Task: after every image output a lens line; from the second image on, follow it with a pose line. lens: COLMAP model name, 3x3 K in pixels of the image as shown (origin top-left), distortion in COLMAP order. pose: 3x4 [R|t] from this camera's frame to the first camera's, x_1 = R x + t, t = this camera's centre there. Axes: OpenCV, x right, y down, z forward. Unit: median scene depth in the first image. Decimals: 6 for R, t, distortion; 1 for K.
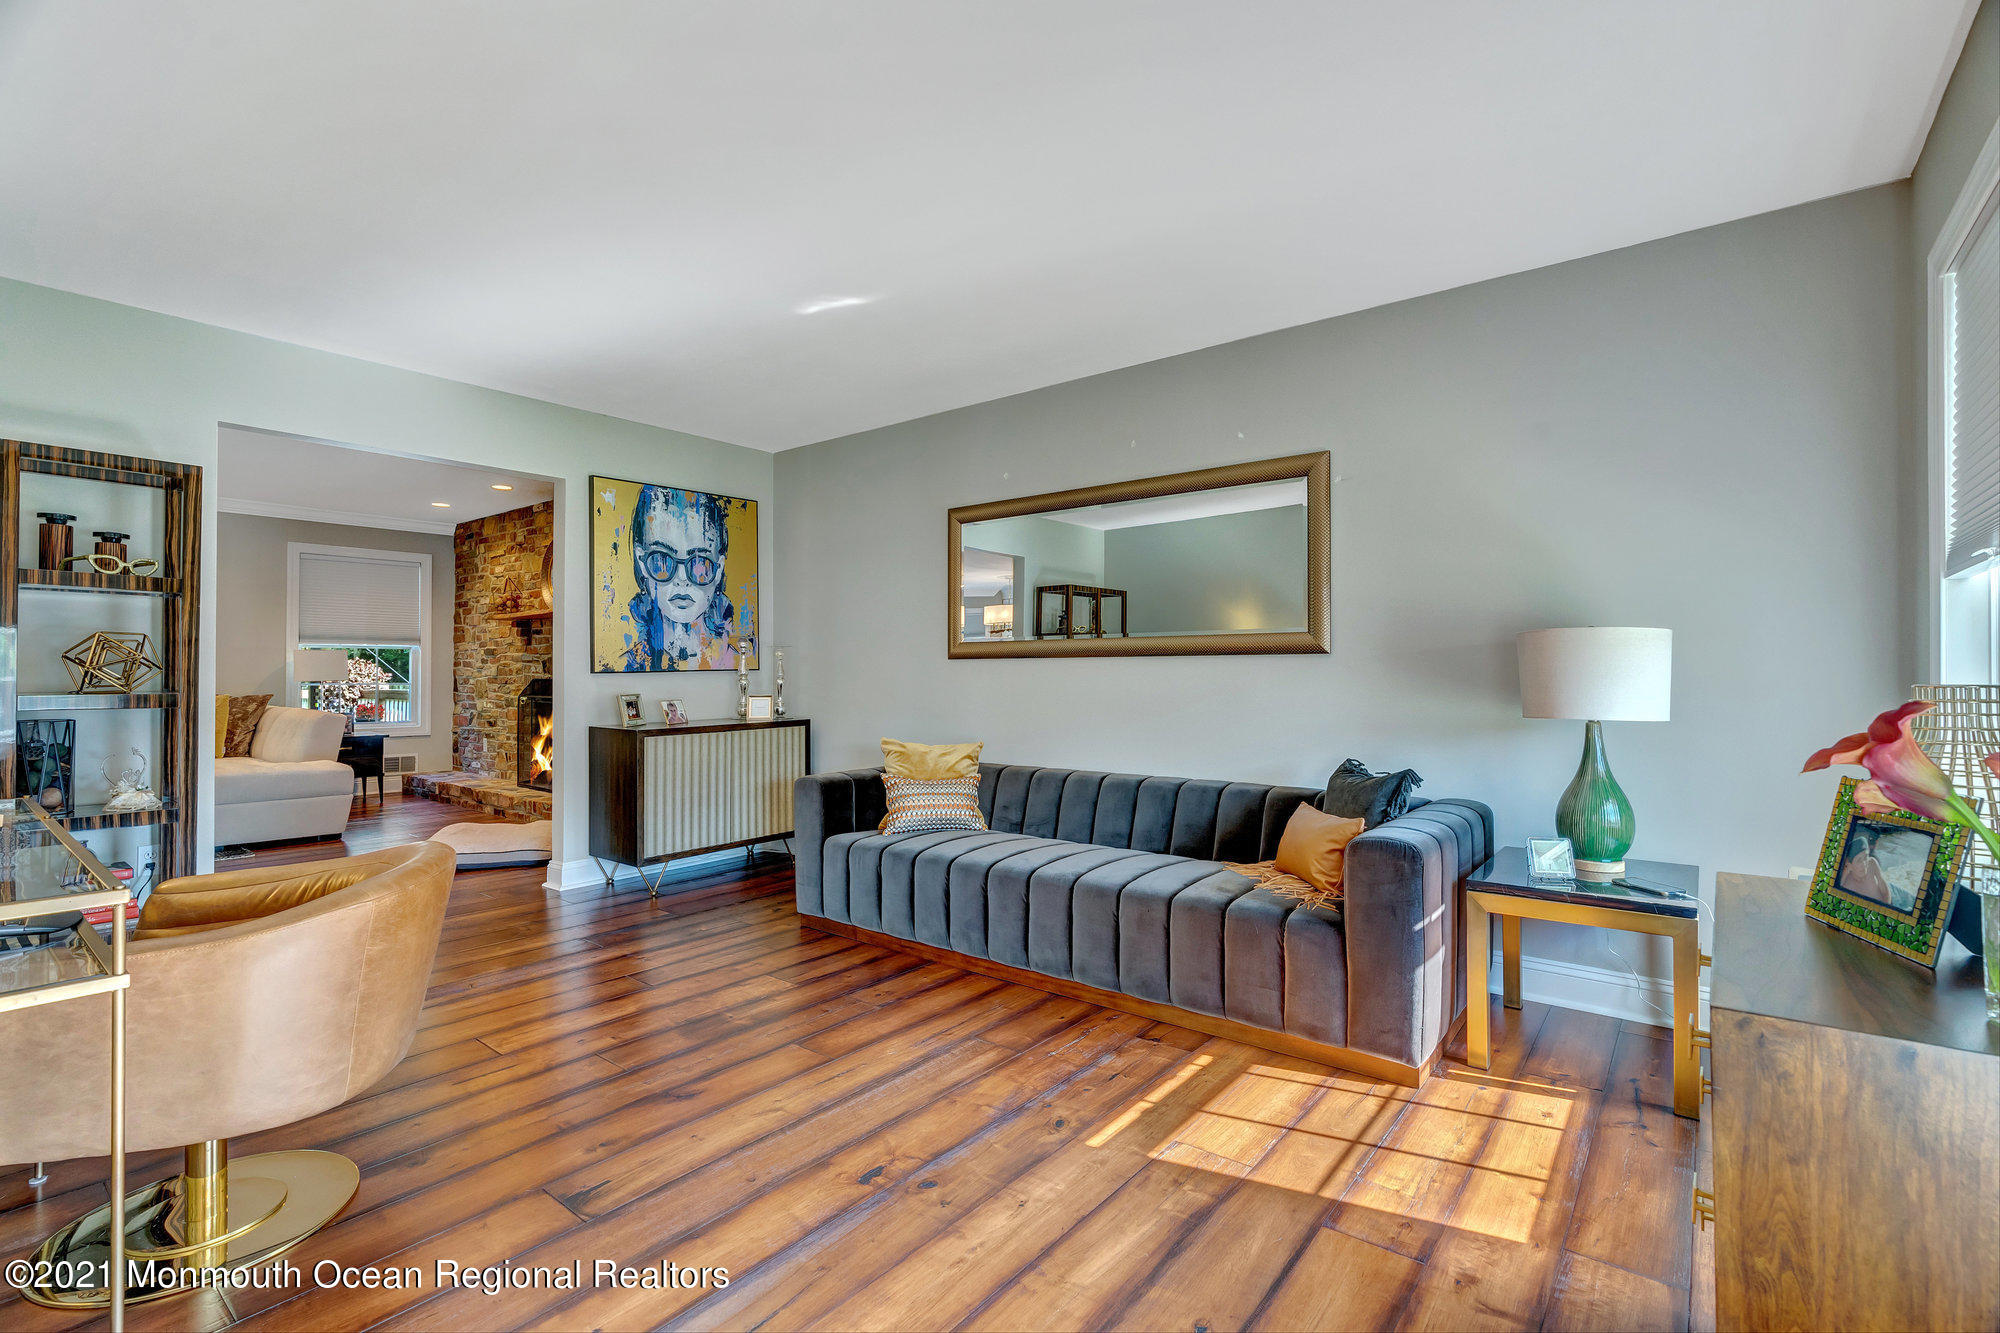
lens RADIAL K [[897.6, 0, 1005.1], [0, 897.6, 662.6], [0, 0, 1]] dist [-0.003175, 0.001908]
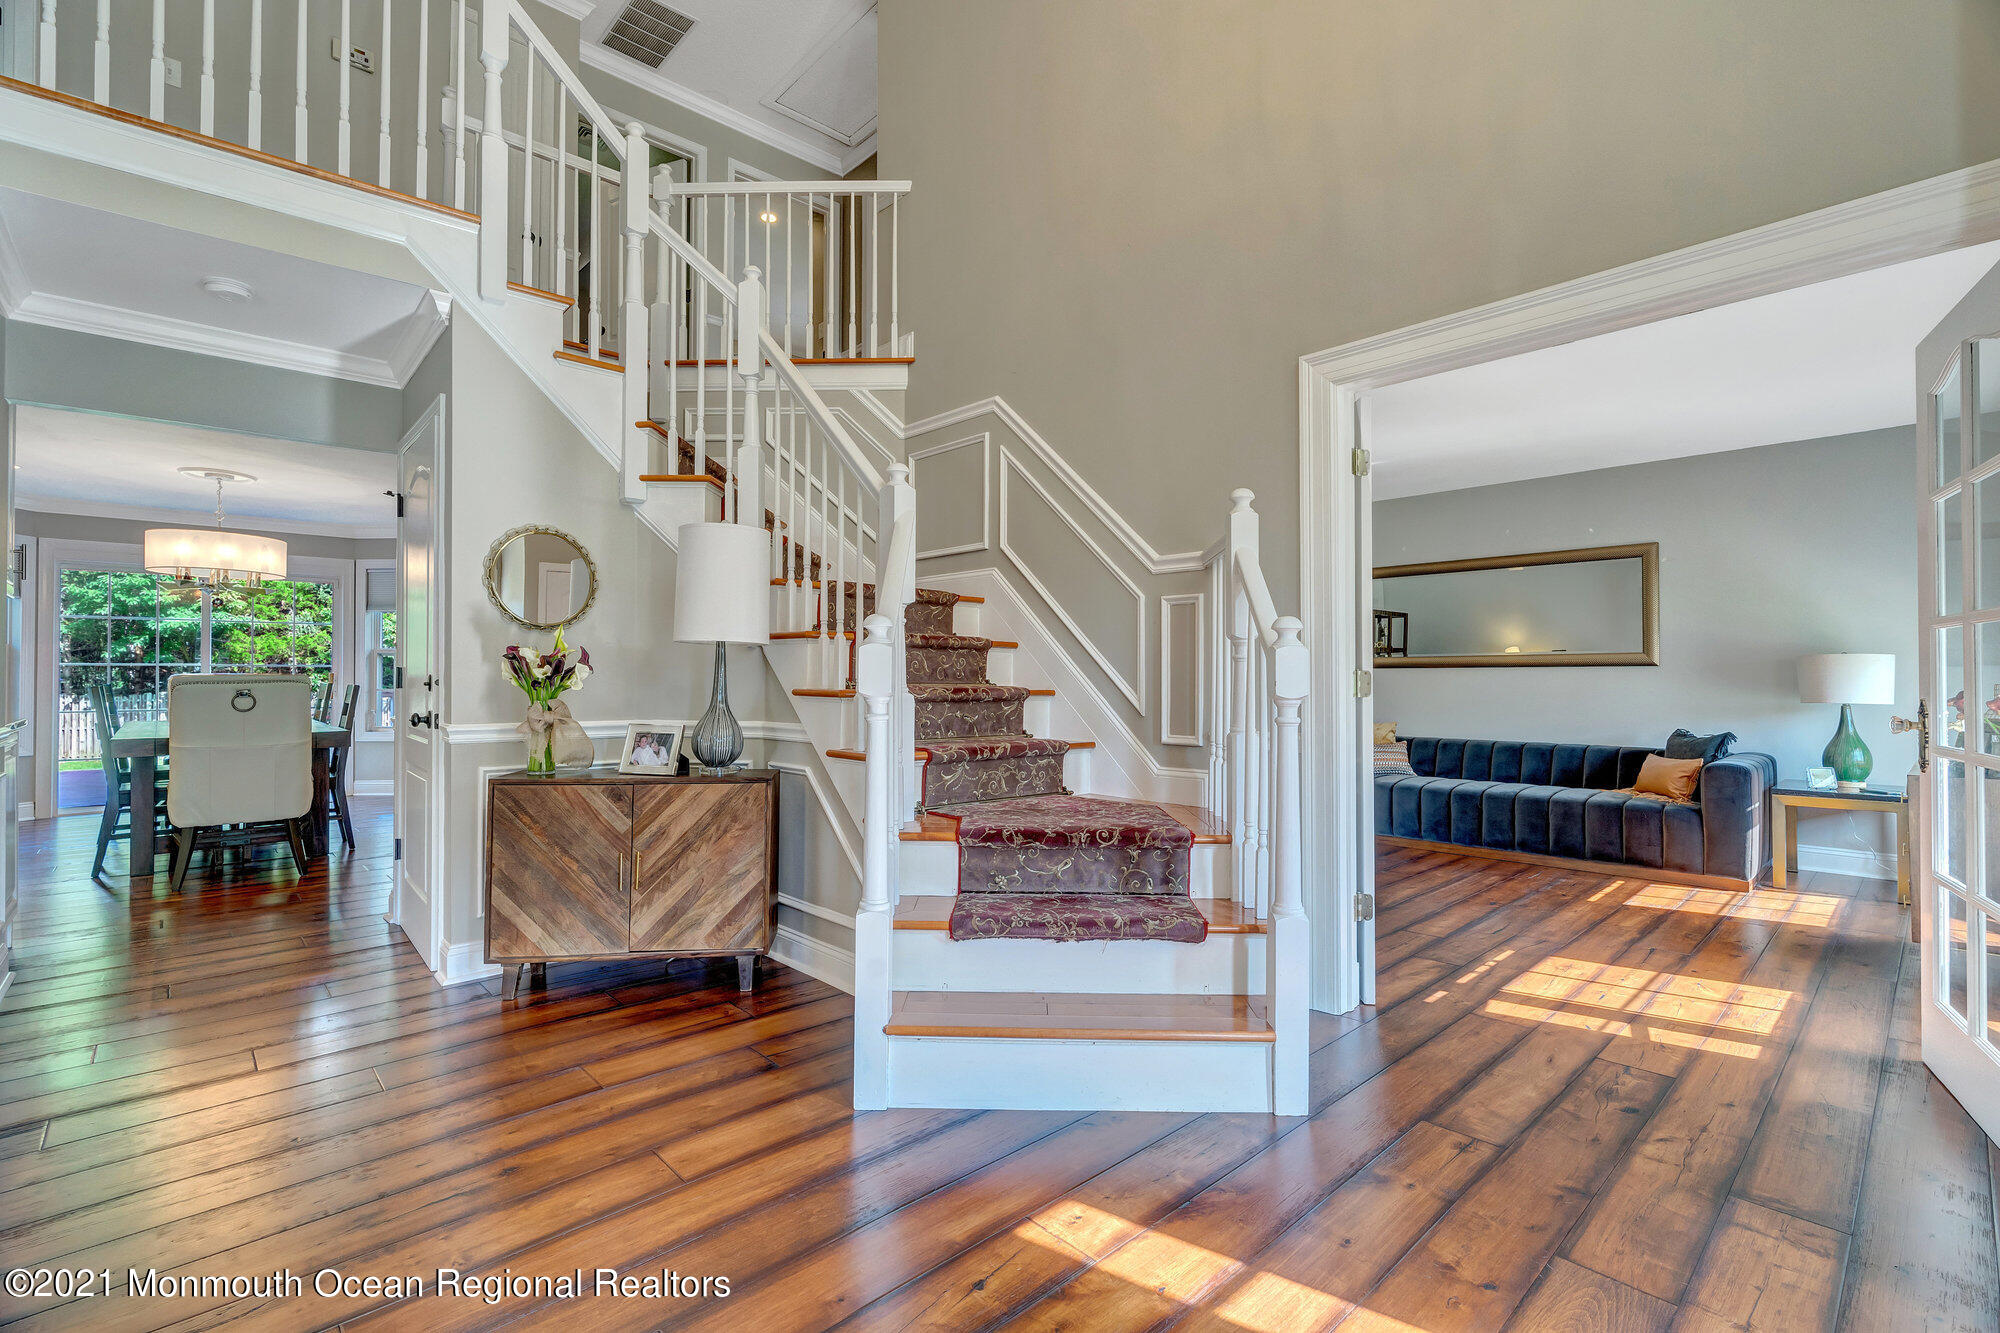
lens RADIAL K [[897.6, 0, 995.8], [0, 897.6, 664.0], [0, 0, 1]] dist [-0.003175, 0.001908]
pose [[0.989567, -0.005059, -0.143982, -0.766076], [0.004917, 0.999987, -0.001345, -0.022912], [0.143987, 0.000623, 0.989579, -1.017931]]
